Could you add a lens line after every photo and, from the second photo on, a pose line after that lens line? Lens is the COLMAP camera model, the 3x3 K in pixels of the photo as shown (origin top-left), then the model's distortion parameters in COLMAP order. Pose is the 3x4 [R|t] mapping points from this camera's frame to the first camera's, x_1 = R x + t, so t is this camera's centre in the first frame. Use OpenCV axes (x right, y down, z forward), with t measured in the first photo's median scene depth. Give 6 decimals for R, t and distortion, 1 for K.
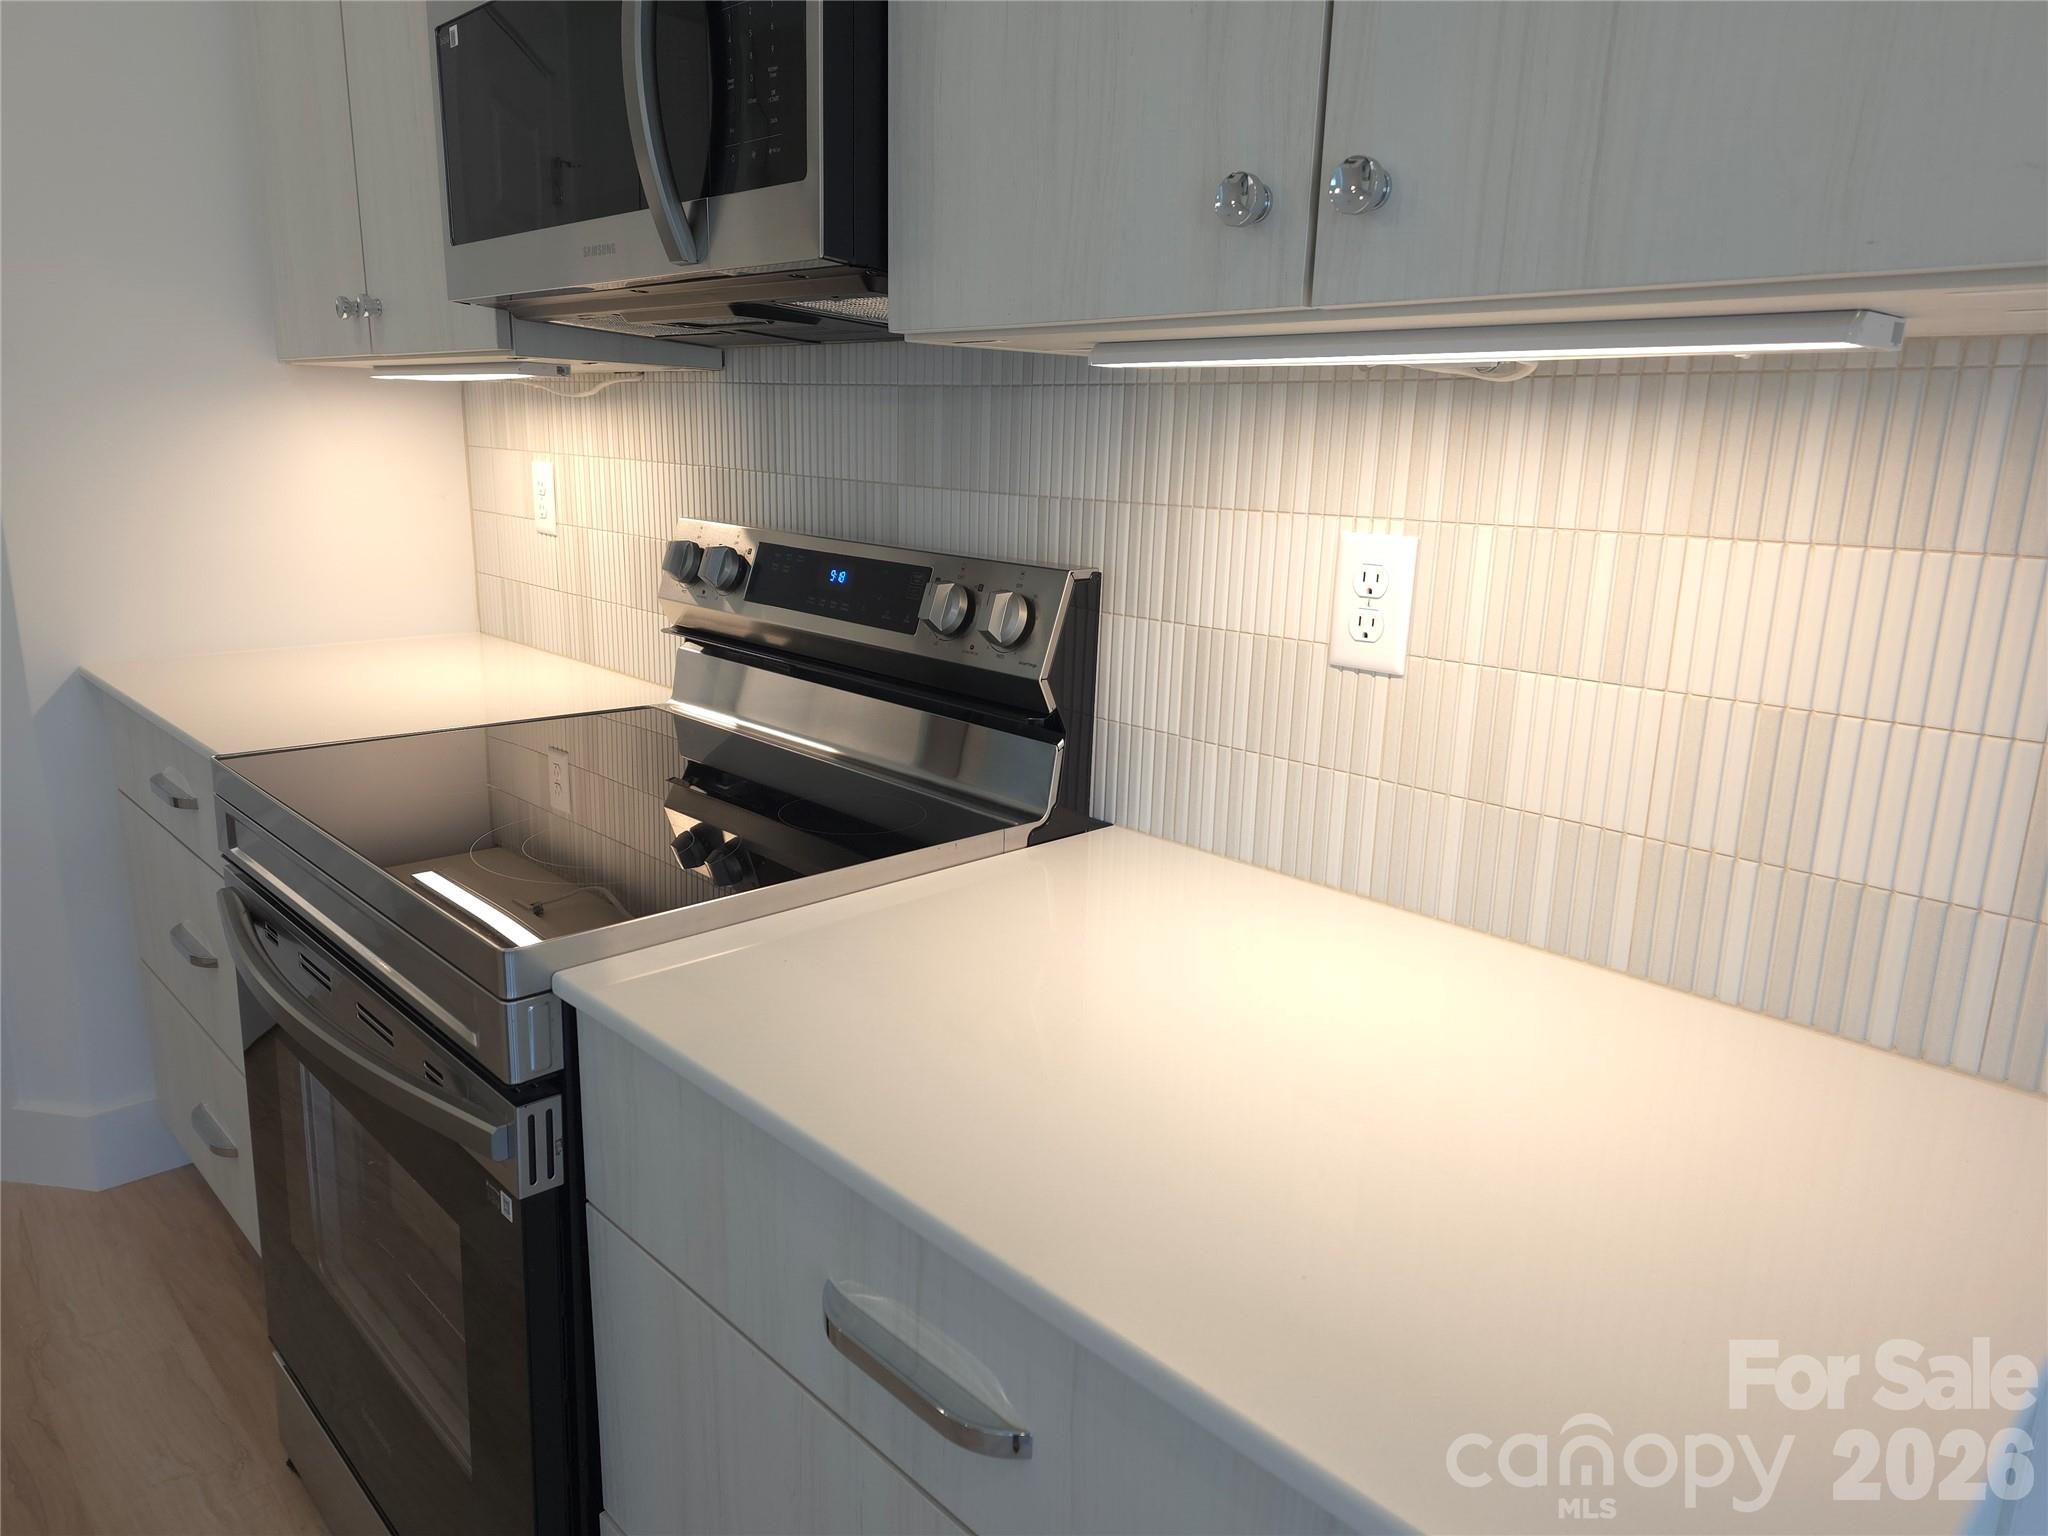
lens RADIAL K [[1363.3, 0, 1017.6], [0, 1363.3, 767.5], [0, 0, 1]] dist [0.053752, -0.033593]
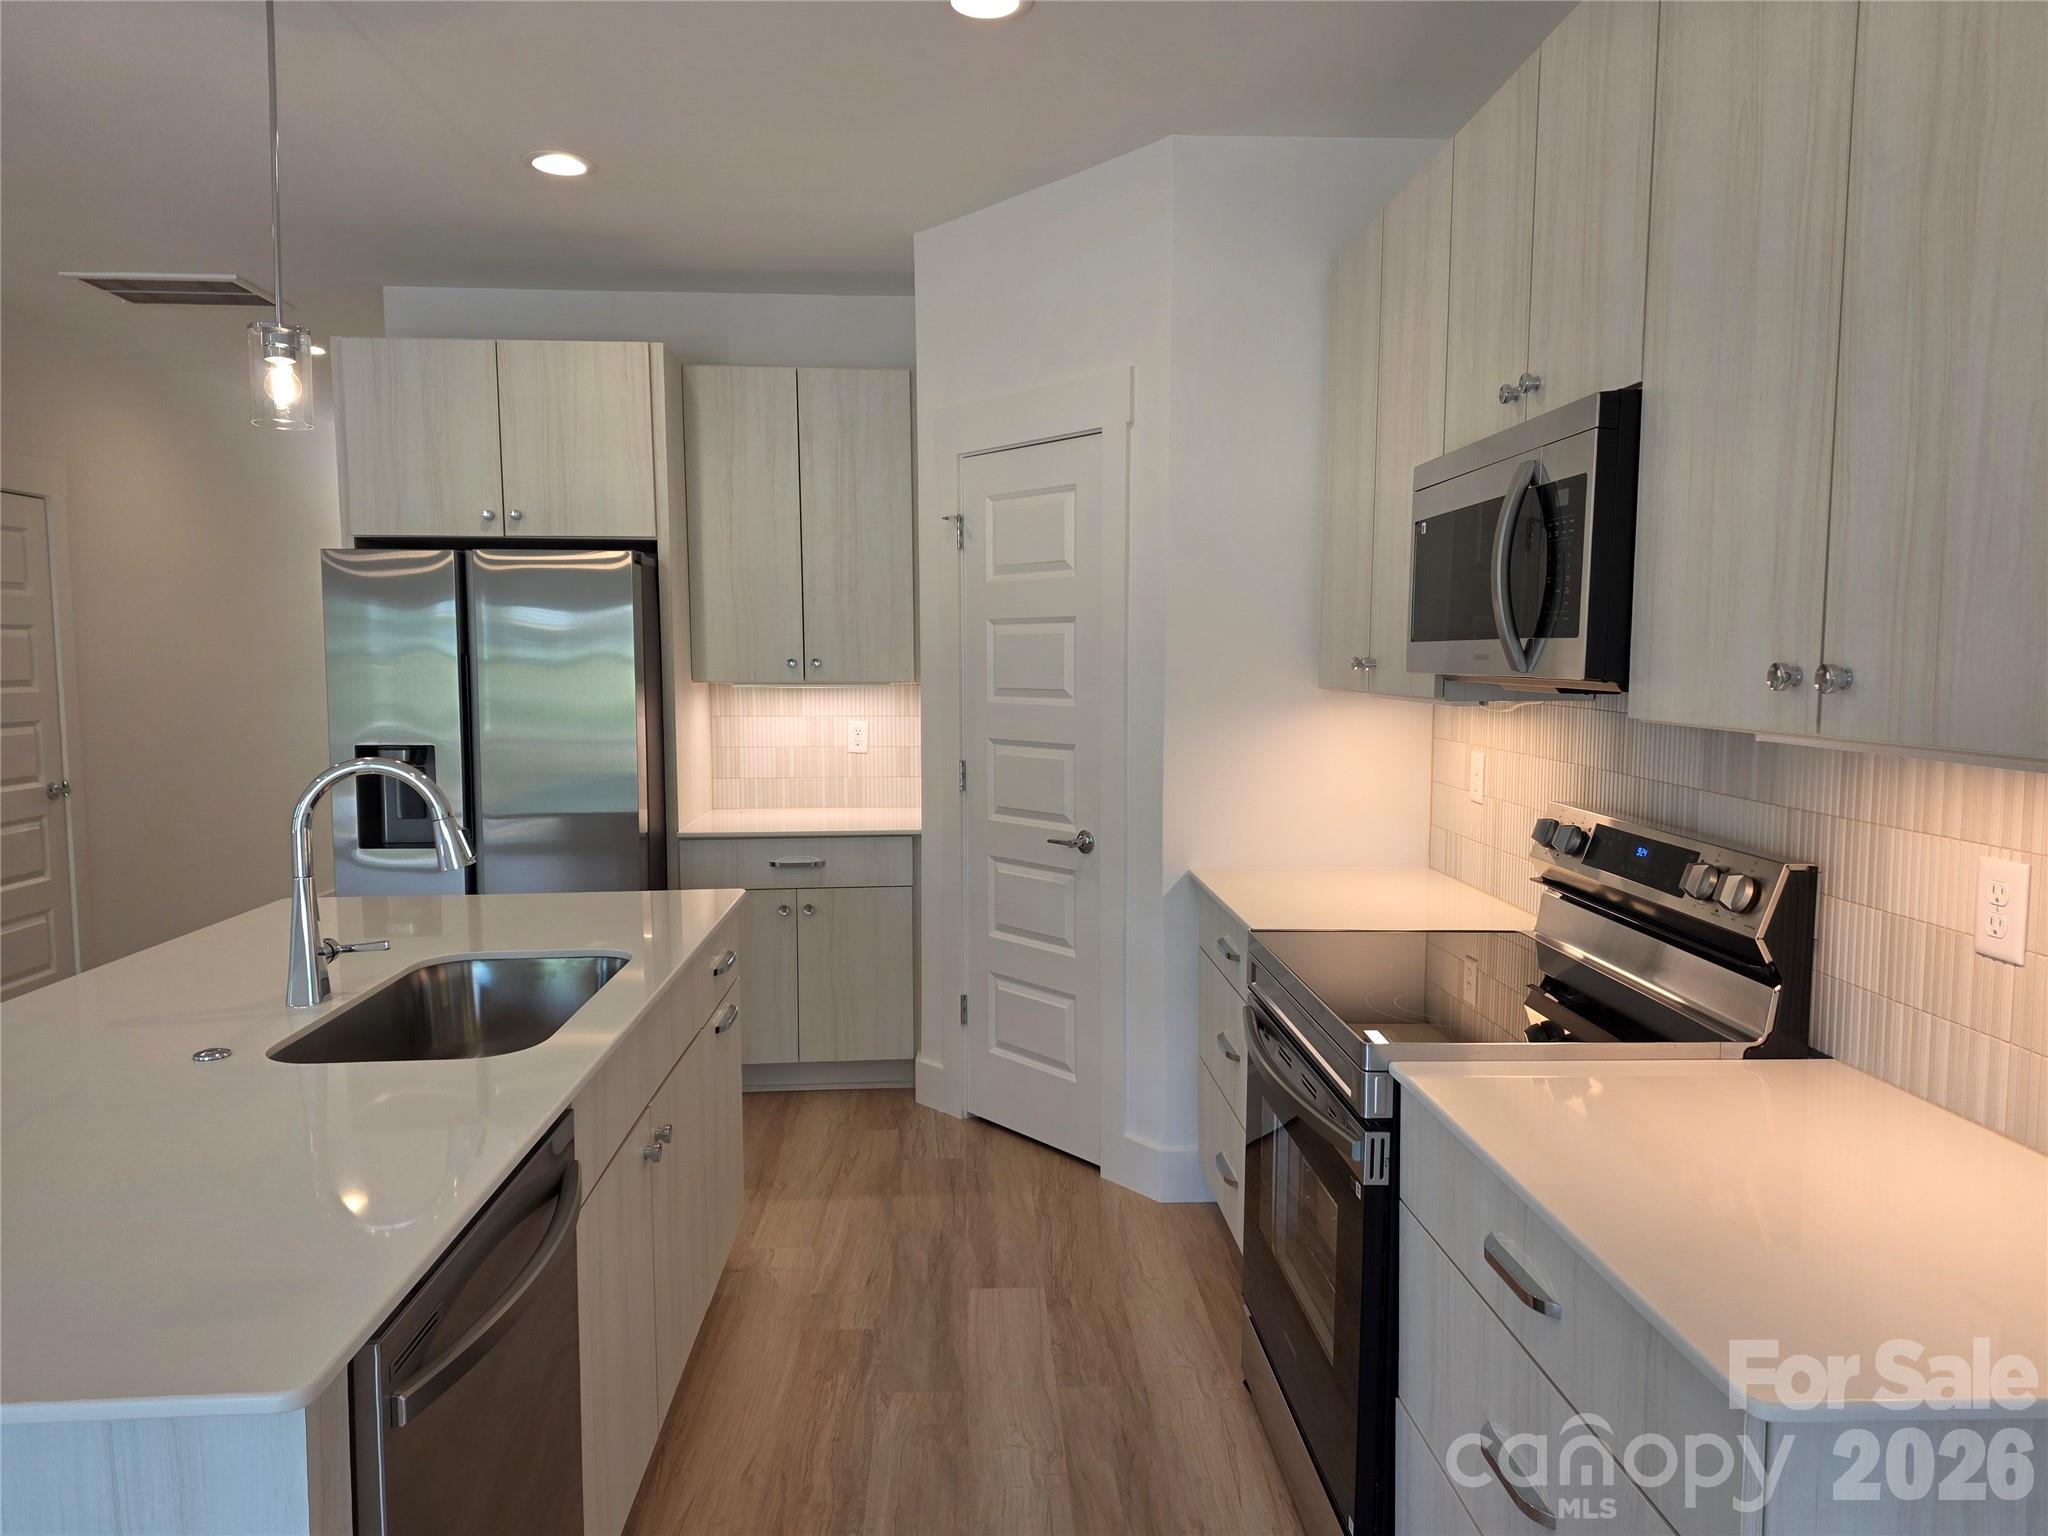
lens RADIAL K [[1363.3, 0, 1017.6], [0, 1363.3, 767.5], [0, 0, 1]] dist [0.053752, -0.033593]
pose [[0.756269, 0.030744, -0.653539, 0.361938], [-0.136362, 0.984365, -0.111491, 0.024366], [0.639893, 0.173435, 0.748637, -0.589325]]
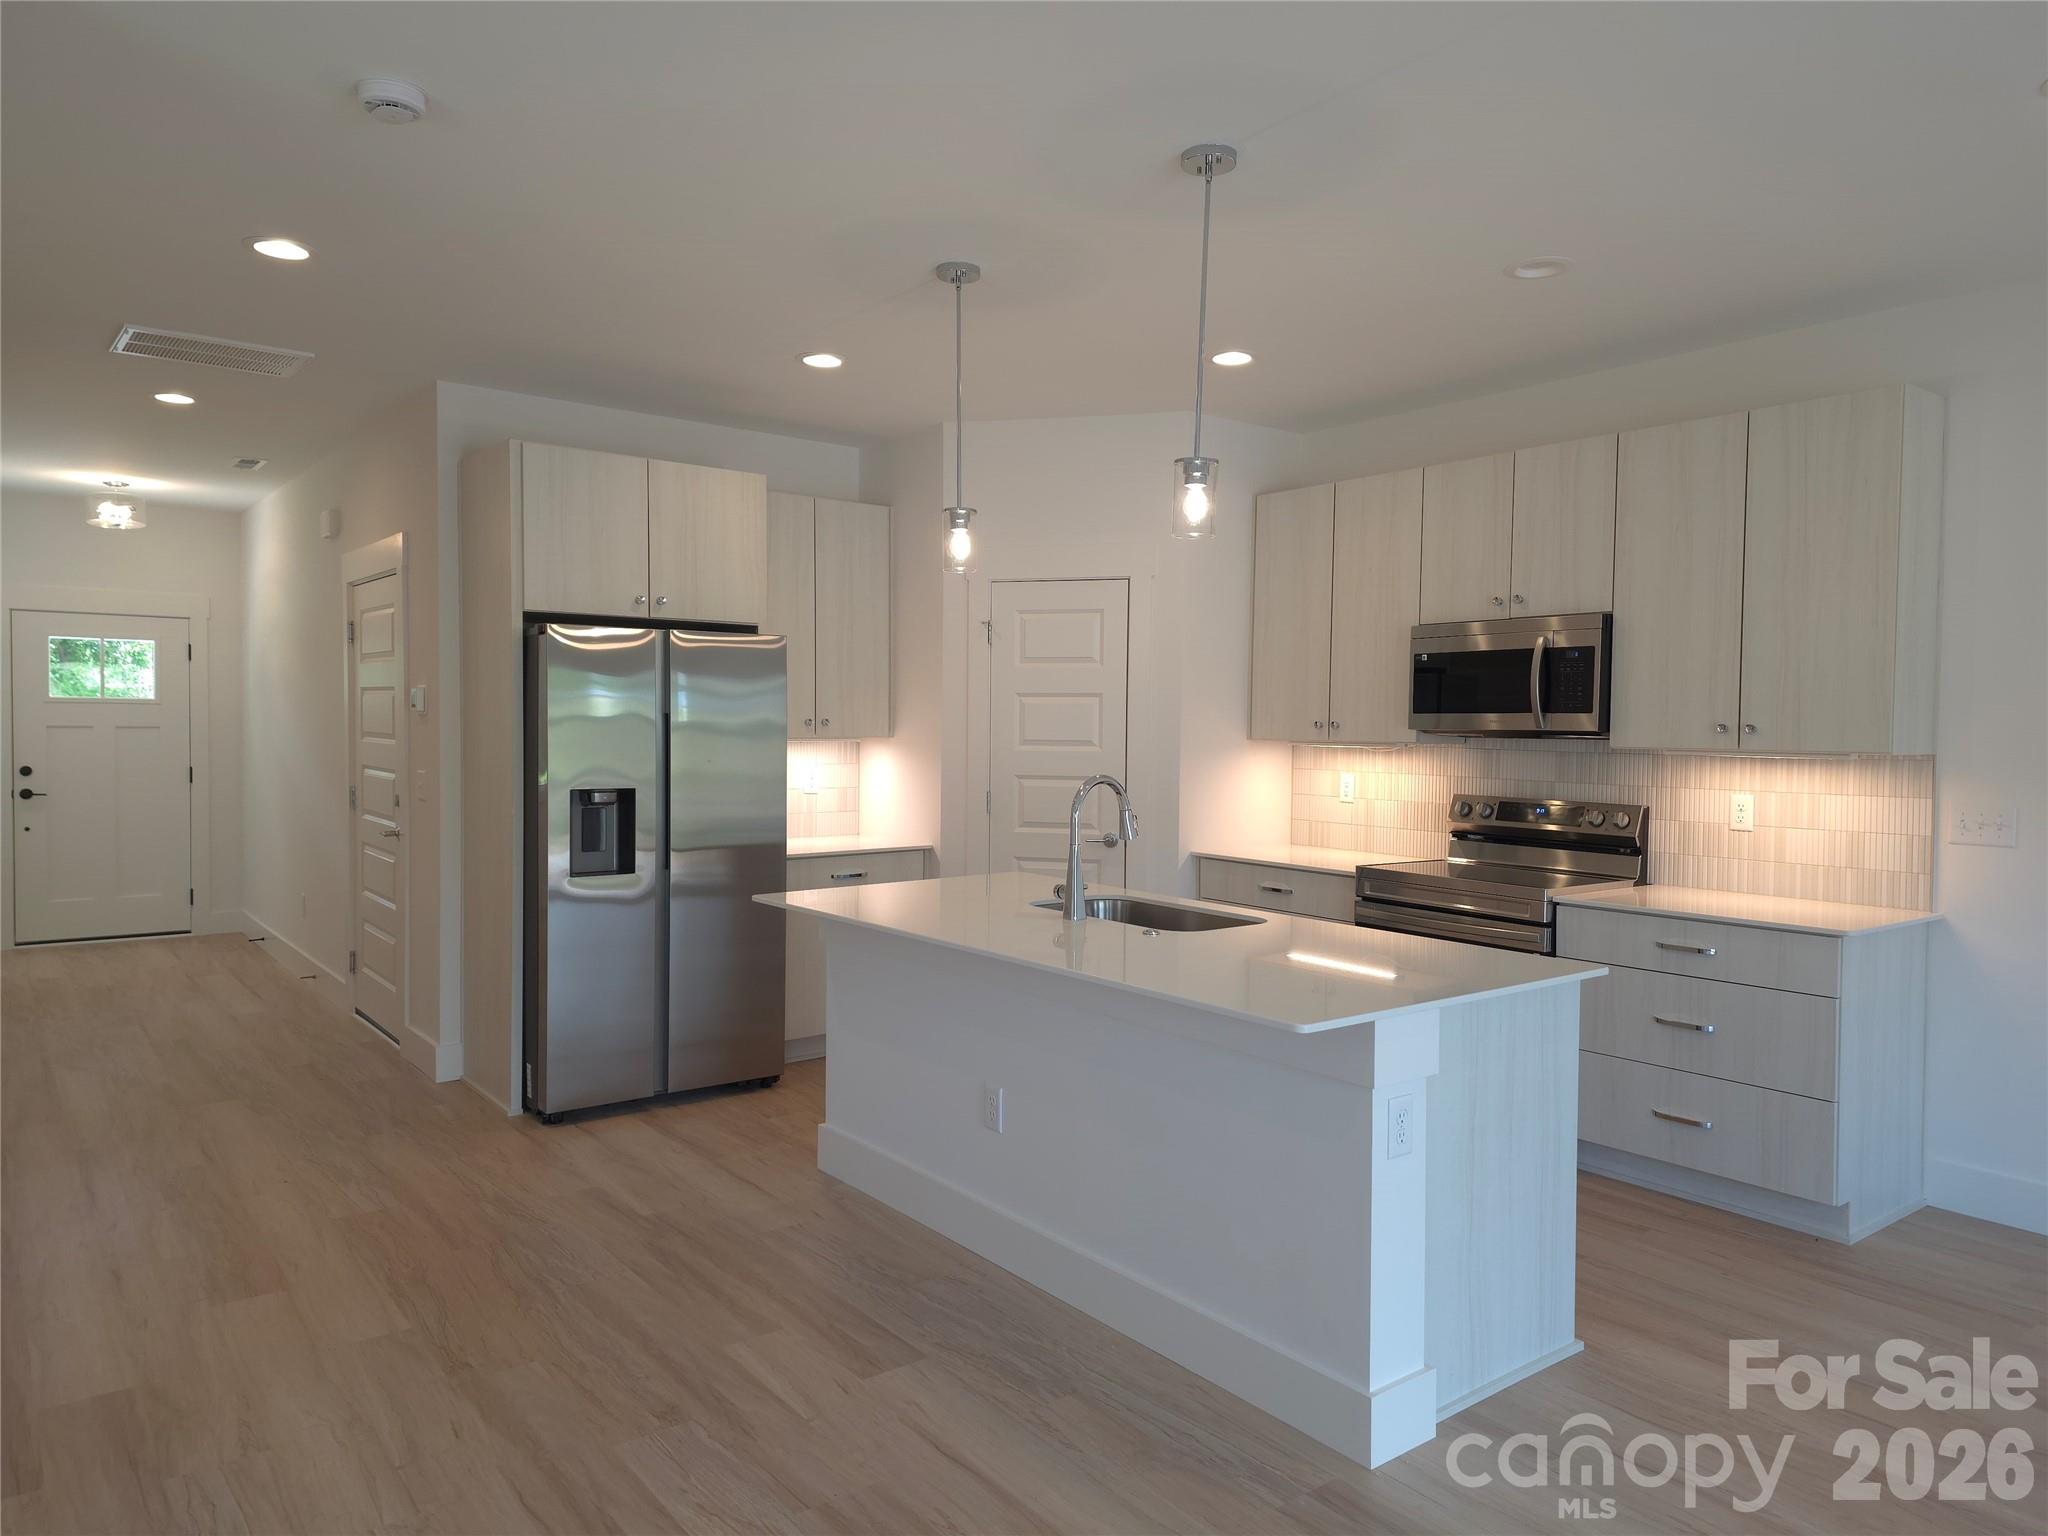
lens RADIAL K [[1363.3, 0, 1017.6], [0, 1363.3, 767.5], [0, 0, 1]] dist [0.053752, -0.033593]
pose [[0.994138, -0.010621, -0.107600, -1.154105], [-0.011863, 0.978441, -0.206187, 0.497119], [0.107470, 0.206255, 0.972579, -2.585130]]
